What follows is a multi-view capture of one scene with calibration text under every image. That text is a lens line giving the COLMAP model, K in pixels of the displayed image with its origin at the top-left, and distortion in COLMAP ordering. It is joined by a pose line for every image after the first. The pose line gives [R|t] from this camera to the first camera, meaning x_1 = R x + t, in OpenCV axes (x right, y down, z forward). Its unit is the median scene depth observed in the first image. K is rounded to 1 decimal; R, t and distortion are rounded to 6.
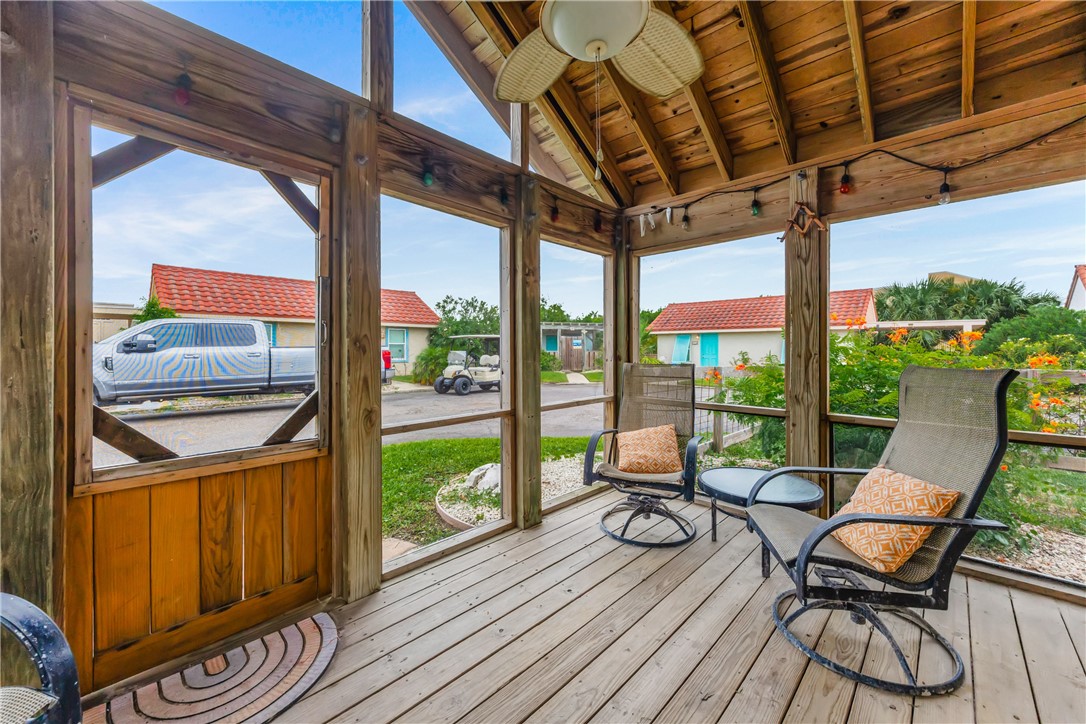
lens RADIAL K [[420.8, 0, 545.8], [0, 420.8, 350.0], [0, 0, 1]] dist [0.000096, 0.000041]
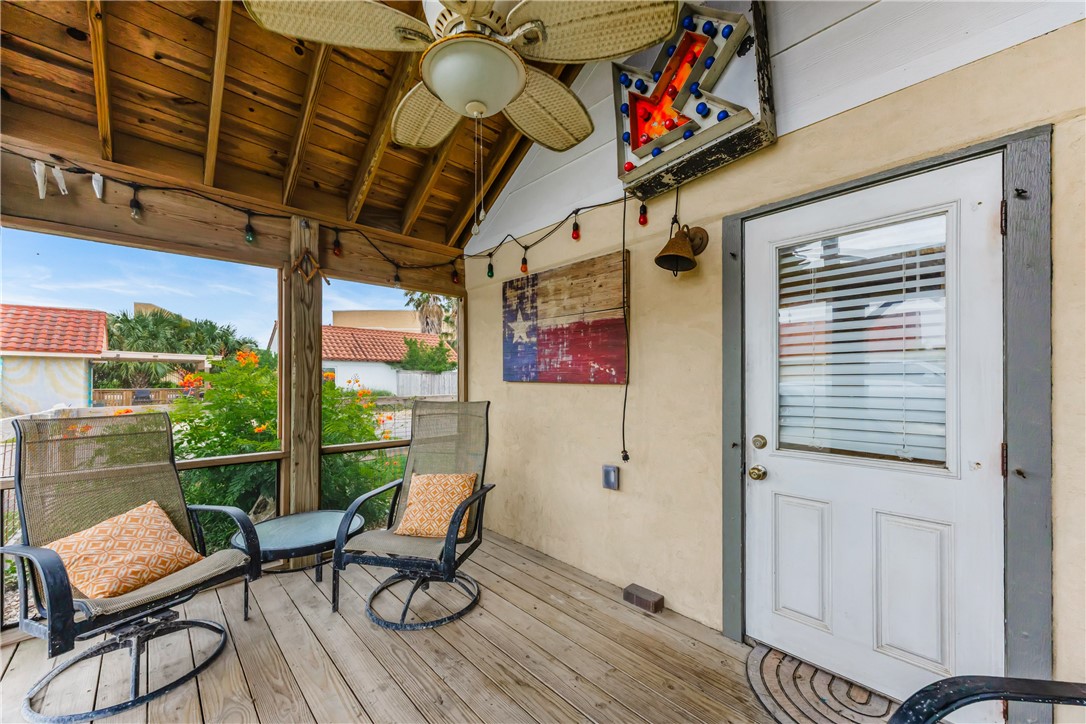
lens RADIAL K [[416.4, 0, 544.9], [0, 416.4, 379.6], [0, 0, 1]] dist [0.000404, 0.000027]
pose [[0.045151, 0.000472, 0.998980, -0.397302], [0.002533, 0.999997, -0.000587, -0.024763], [-0.998977, 0.002557, 0.045150, 0.356214]]
